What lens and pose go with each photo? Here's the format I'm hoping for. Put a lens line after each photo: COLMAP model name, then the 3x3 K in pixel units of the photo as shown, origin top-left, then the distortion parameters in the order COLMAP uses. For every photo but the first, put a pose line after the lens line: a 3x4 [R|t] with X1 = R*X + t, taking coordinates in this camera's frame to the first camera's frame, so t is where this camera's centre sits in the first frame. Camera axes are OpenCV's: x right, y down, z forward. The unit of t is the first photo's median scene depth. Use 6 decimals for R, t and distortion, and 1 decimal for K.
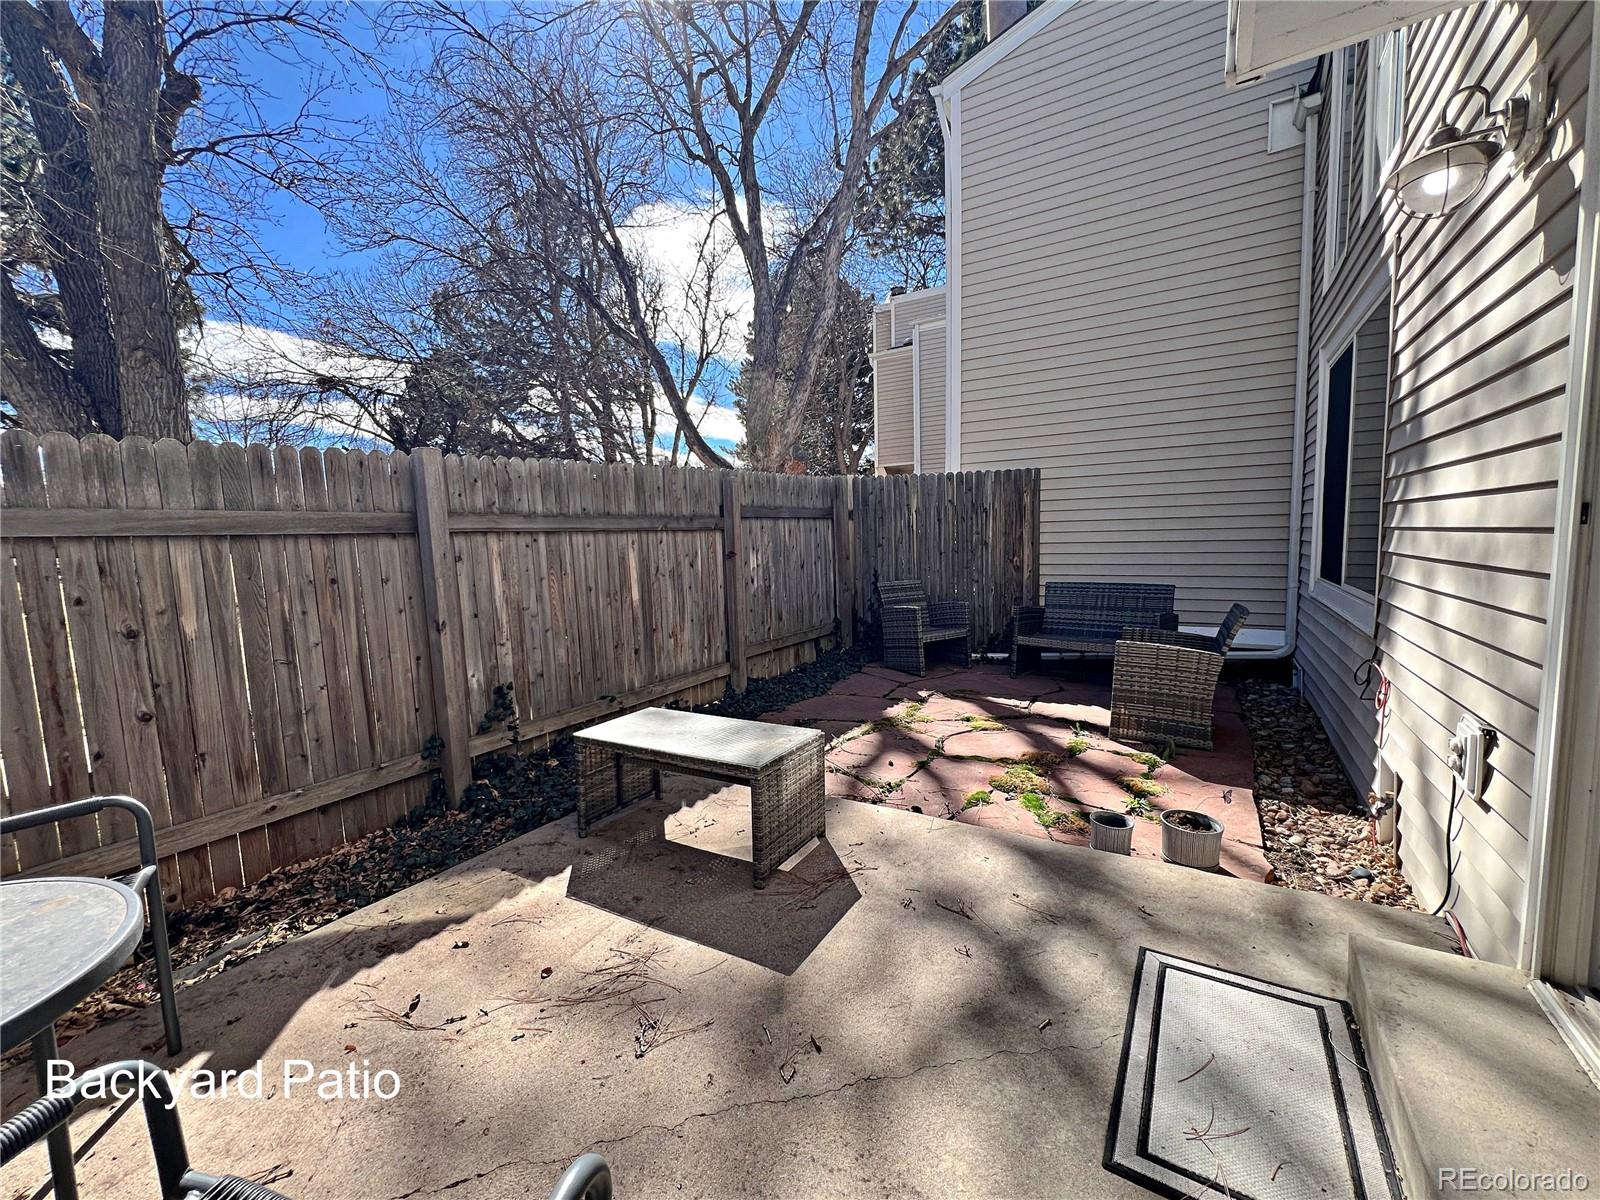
lens RADIAL K [[642.7, 0, 801.1], [0, 642.7, 597.4], [0, 0, 1]] dist [-0.003084, 0.000441]
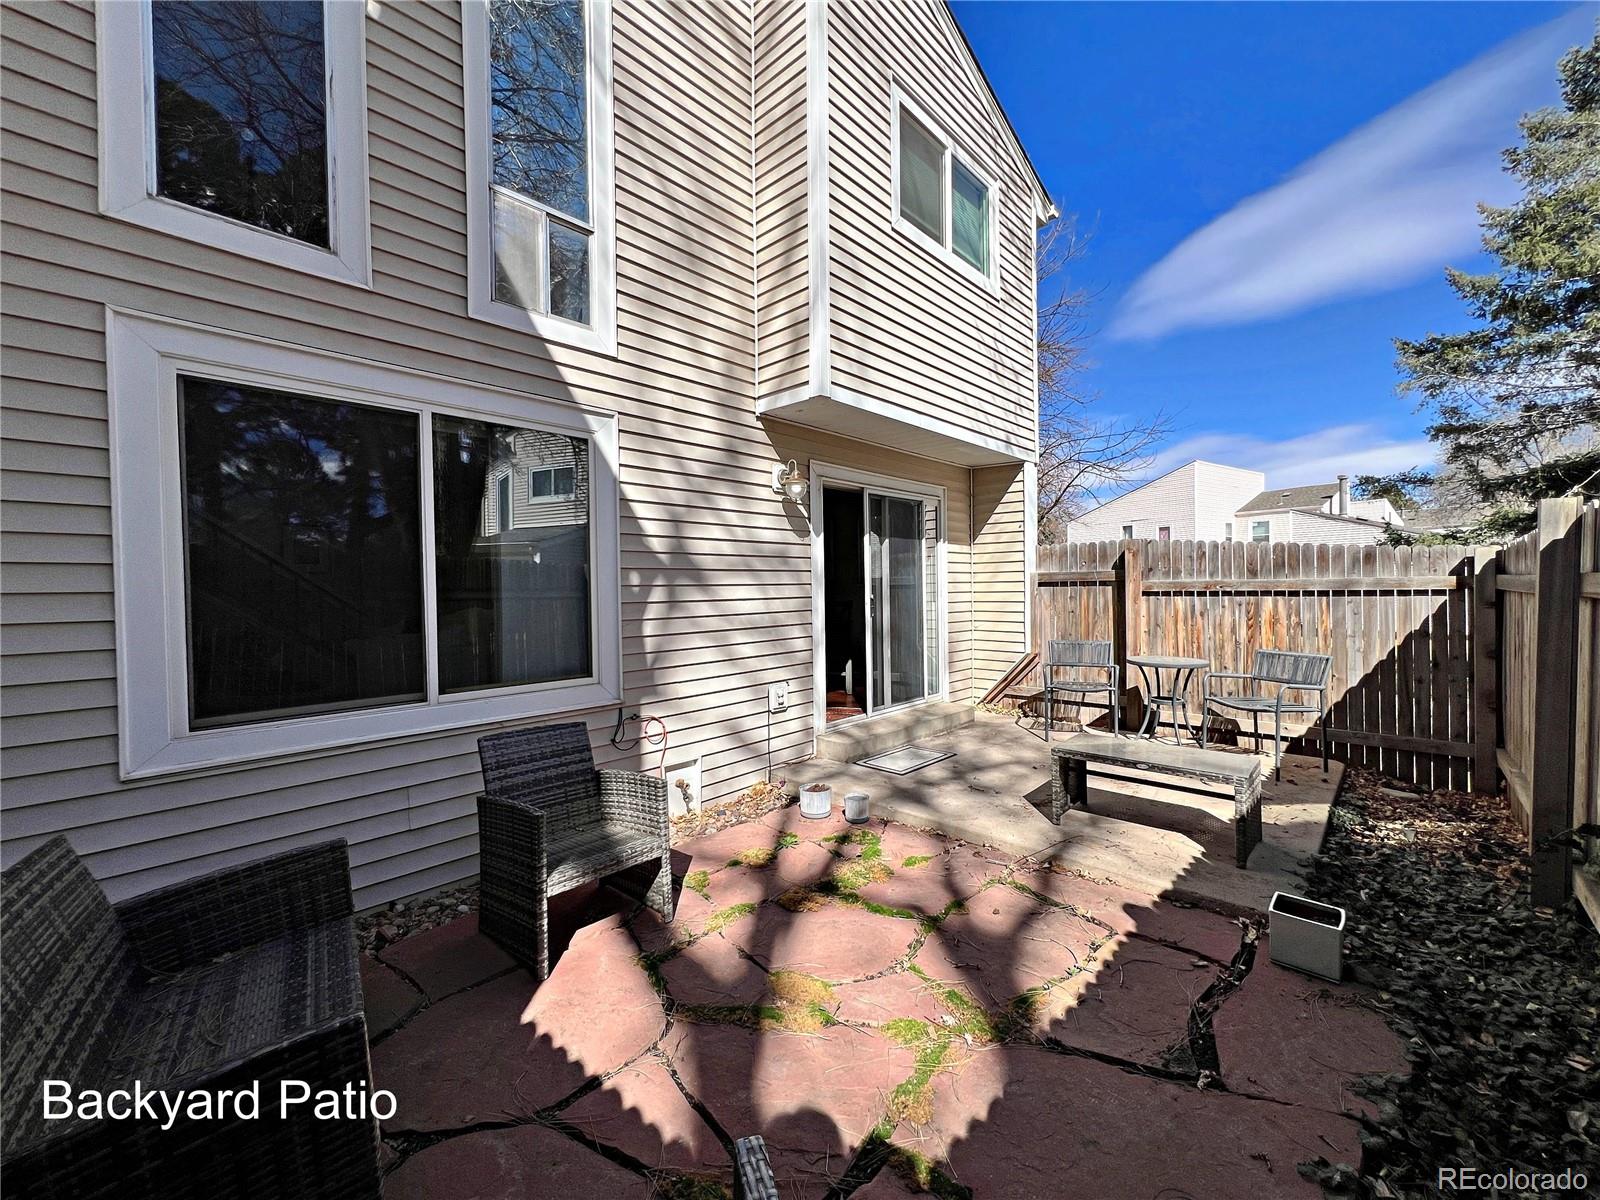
lens RADIAL K [[642.7, 0, 802.4], [0, 642.7, 598.1], [0, 0, 1]] dist [-0.003084, 0.000441]
pose [[-0.978944, 0.030303, 0.201868, 0.245597], [0.053064, 0.992700, 0.108311, -0.263025], [-0.197112, 0.116742, -0.973405, 2.120395]]
